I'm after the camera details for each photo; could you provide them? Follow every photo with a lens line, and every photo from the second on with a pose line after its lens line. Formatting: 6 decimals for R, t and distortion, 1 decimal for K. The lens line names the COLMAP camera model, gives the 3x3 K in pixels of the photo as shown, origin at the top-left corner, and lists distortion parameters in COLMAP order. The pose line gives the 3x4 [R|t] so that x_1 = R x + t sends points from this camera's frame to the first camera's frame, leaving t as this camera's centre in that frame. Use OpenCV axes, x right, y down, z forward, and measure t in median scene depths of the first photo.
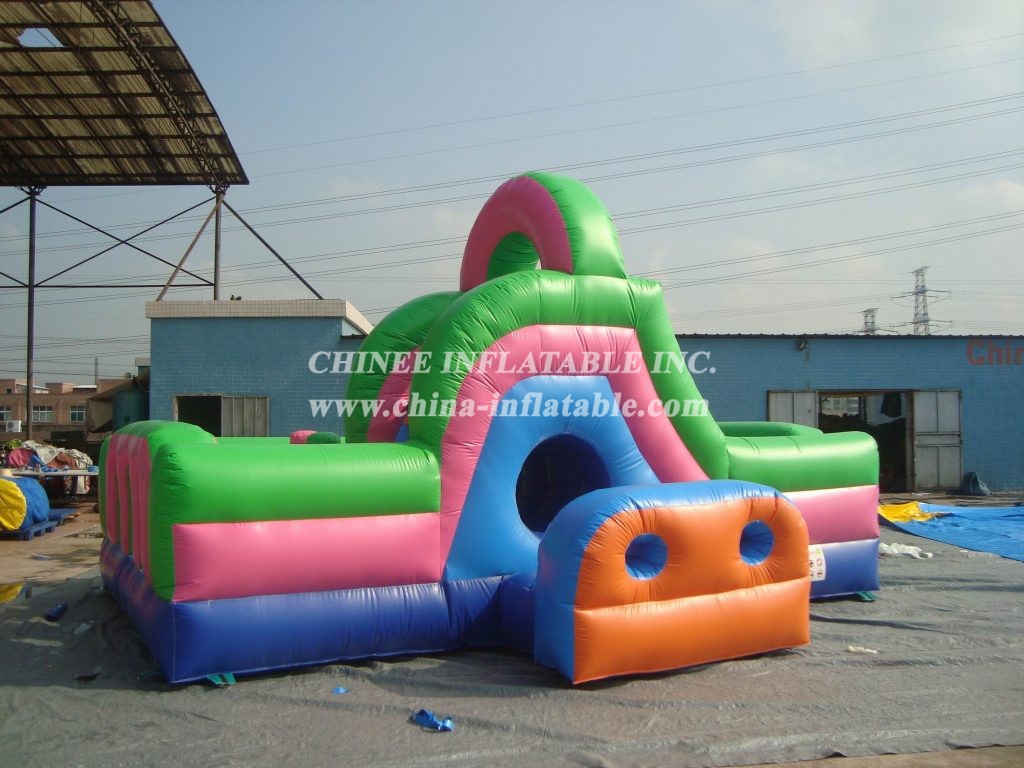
lens RADIAL K [[988.6, 0, 512.0], [0, 988.6, 384.0], [0, 0, 1]] dist [-0.209467, 0.228018]
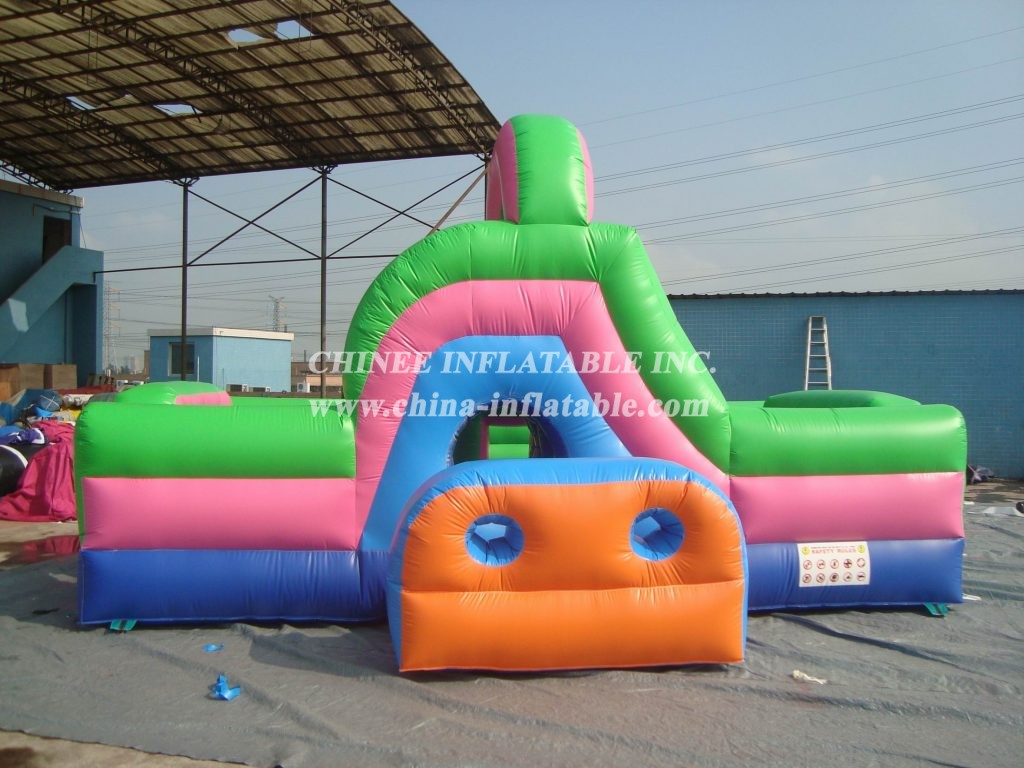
lens RADIAL K [[988.6, 0, 512.0], [0, 988.6, 384.0], [0, 0, 1]] dist [-0.209467, 0.228018]
pose [[0.925392, 0.011457, -0.378838, 0.150801], [0.002341, 0.999351, 0.035943, 0.001236], [0.379004, -0.034149, 0.924765, 0.059395]]
